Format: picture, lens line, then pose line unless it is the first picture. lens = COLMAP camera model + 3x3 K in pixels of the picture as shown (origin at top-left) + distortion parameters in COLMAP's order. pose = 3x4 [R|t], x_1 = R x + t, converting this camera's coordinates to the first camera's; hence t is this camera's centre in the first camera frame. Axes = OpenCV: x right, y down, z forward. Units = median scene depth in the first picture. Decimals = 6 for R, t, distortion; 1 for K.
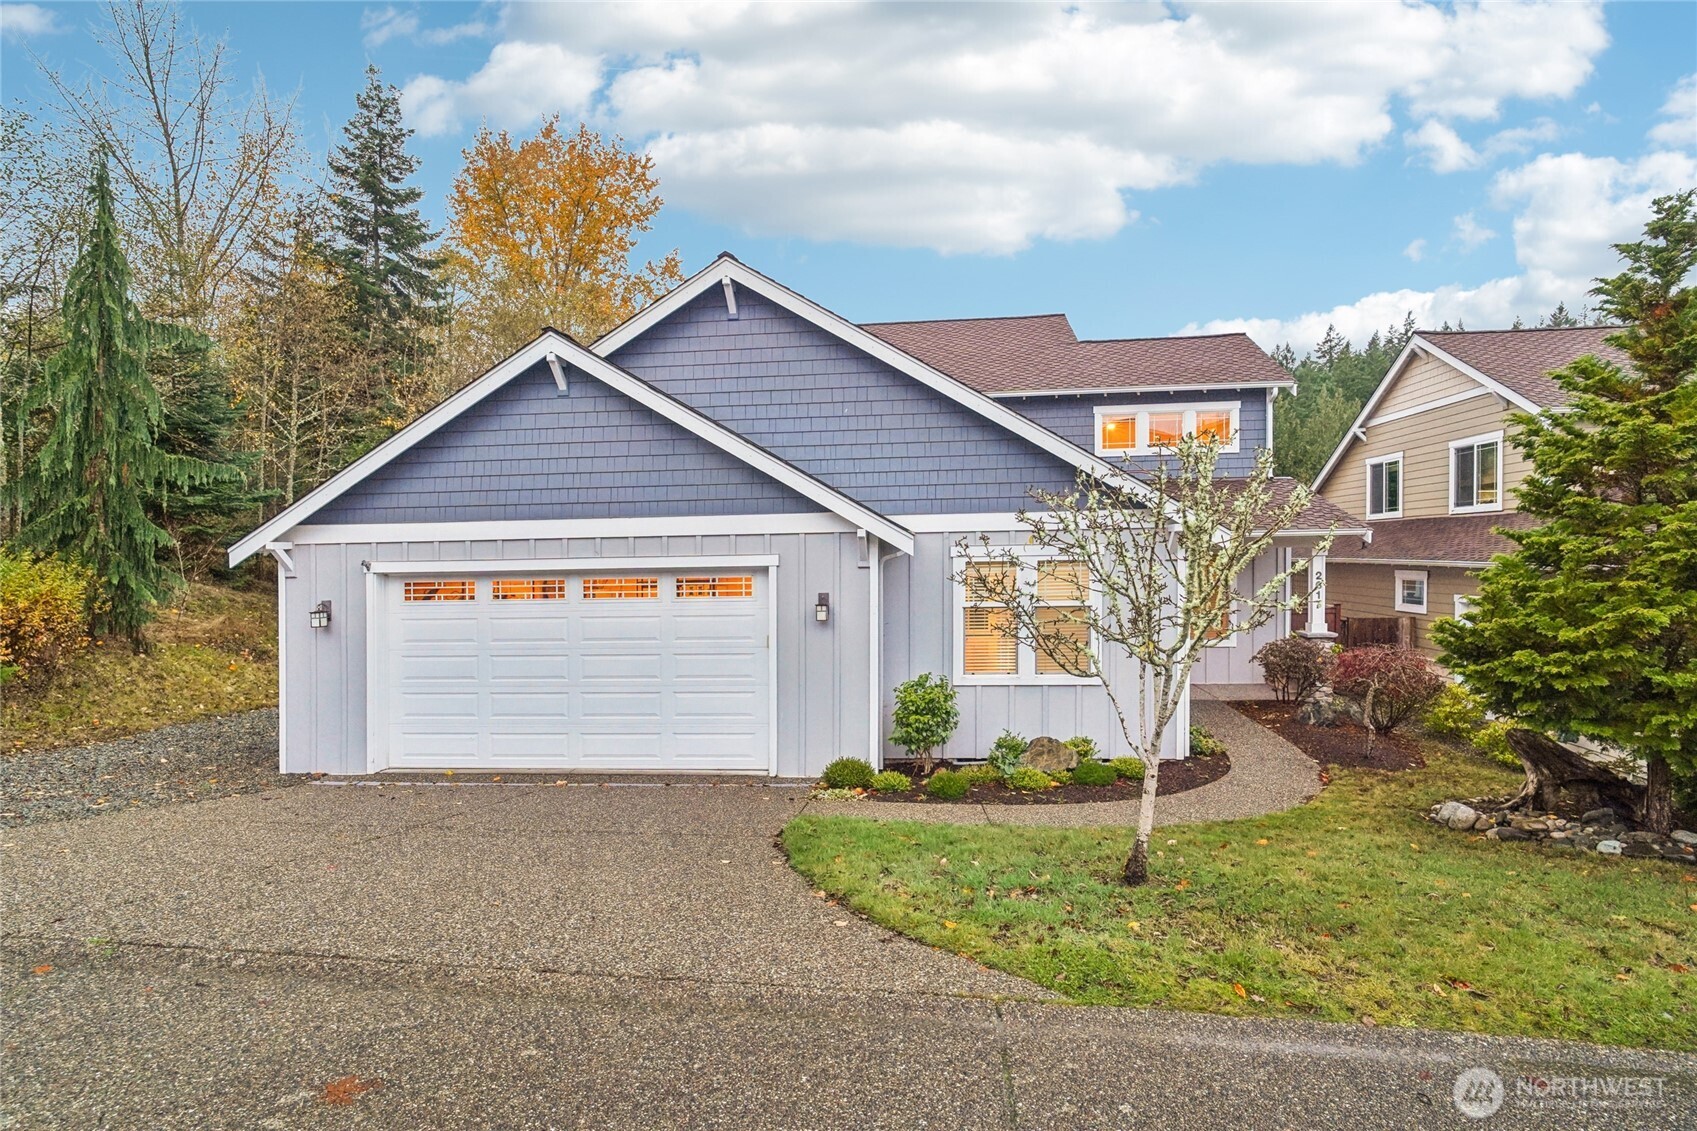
lens RADIAL K [[801.5, 0, 844.6], [0, 801.5, 532.8], [0, 0, 1]] dist [-0.023779, 0.000839]
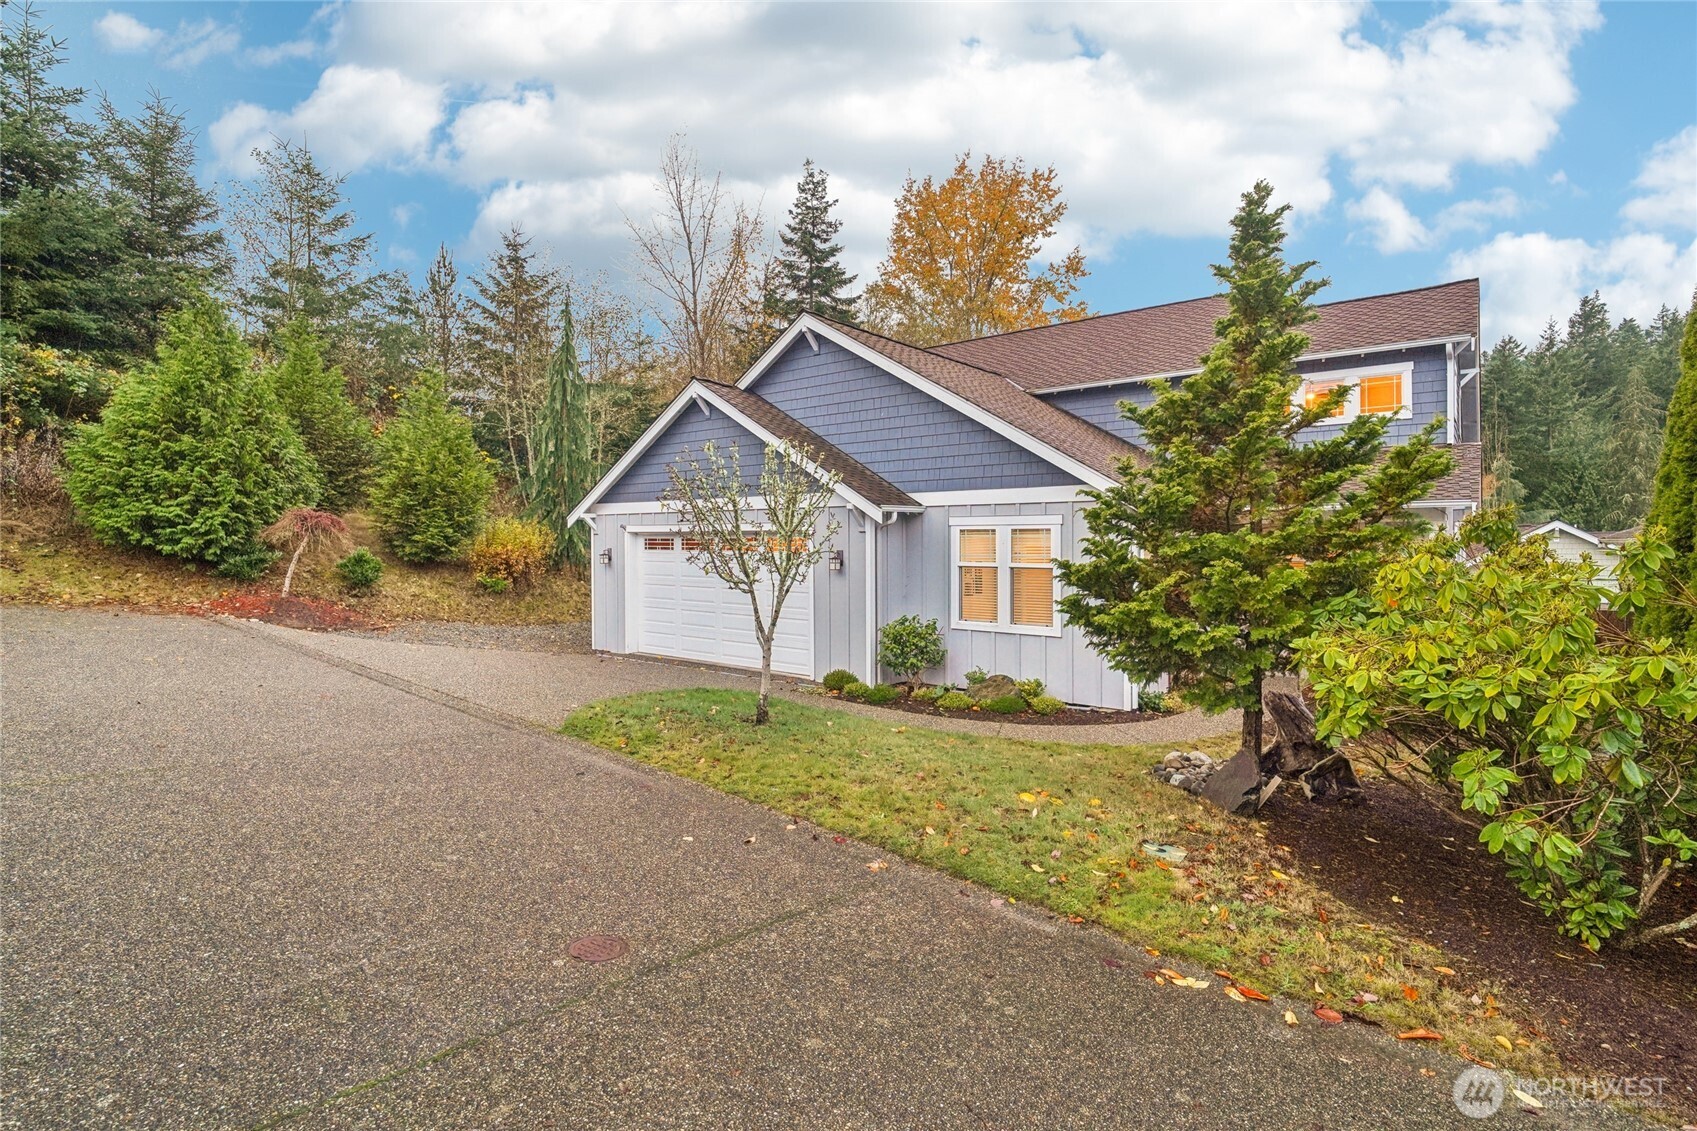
lens RADIAL K [[739.4, 0, 850.5], [0, 739.4, 505.0], [0, 0, 1]] dist [-0.027825, 0.000062]
pose [[0.850877, -0.005442, -0.525338, 0.117487], [0.001147, 0.999963, -0.008500, 0.001447], [0.525364, 0.006630, 0.850851, -0.012619]]
